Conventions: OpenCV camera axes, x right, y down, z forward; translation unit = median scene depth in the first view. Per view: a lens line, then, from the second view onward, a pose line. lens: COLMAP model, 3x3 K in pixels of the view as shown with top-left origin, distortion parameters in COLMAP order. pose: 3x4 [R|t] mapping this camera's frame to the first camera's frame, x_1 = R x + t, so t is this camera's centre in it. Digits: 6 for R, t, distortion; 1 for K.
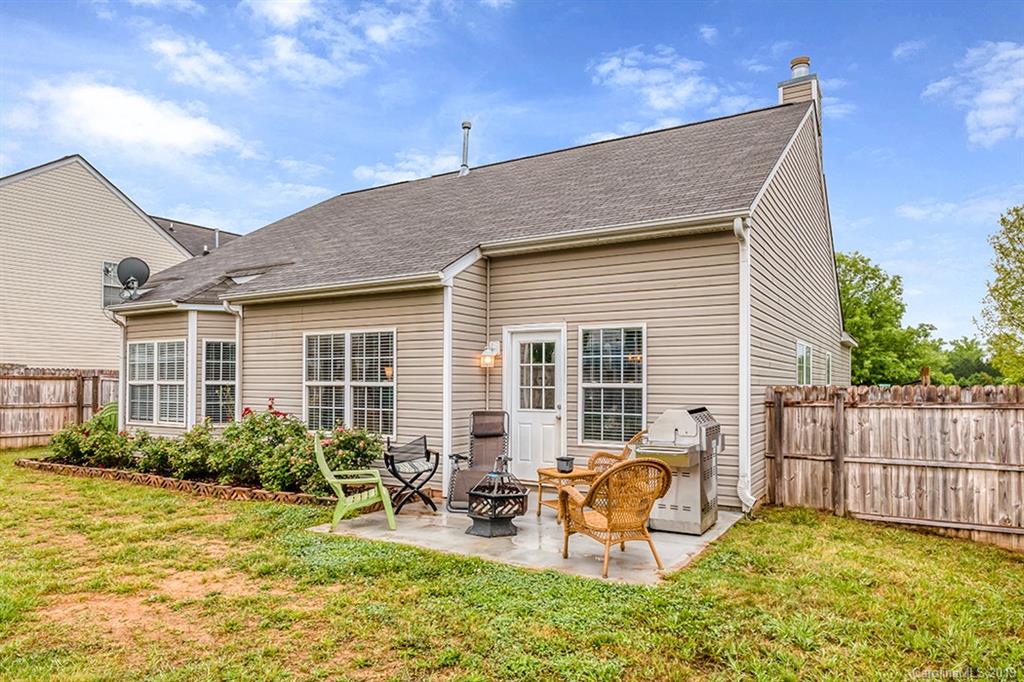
lens RADIAL K [[662.3, 0, 506.8], [0, 662.3, 377.0], [0, 0, 1]] dist [0.019777, 0.001277]
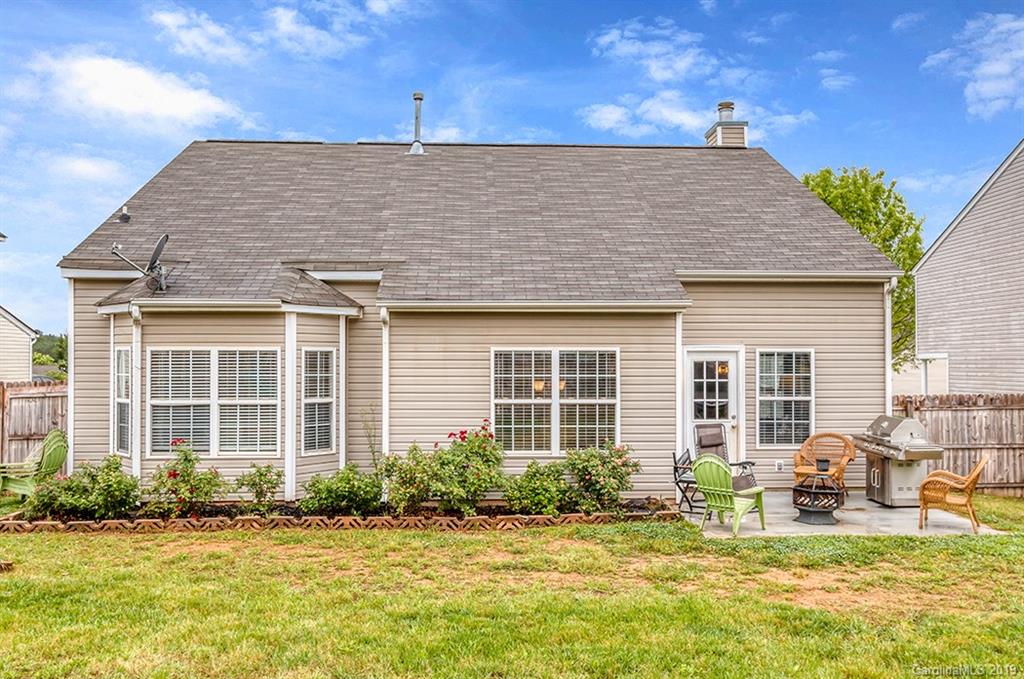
lens RADIAL K [[842.0, 0, 512.1], [0, 842.0, 343.0], [0, 0, 1]] dist [-0.000130, 0.003099]
pose [[0.826509, 0.008950, 0.562853, -1.064136], [-0.002178, 0.999917, -0.012702, -0.064535], [-0.562920, 0.009272, 0.826460, 0.000228]]
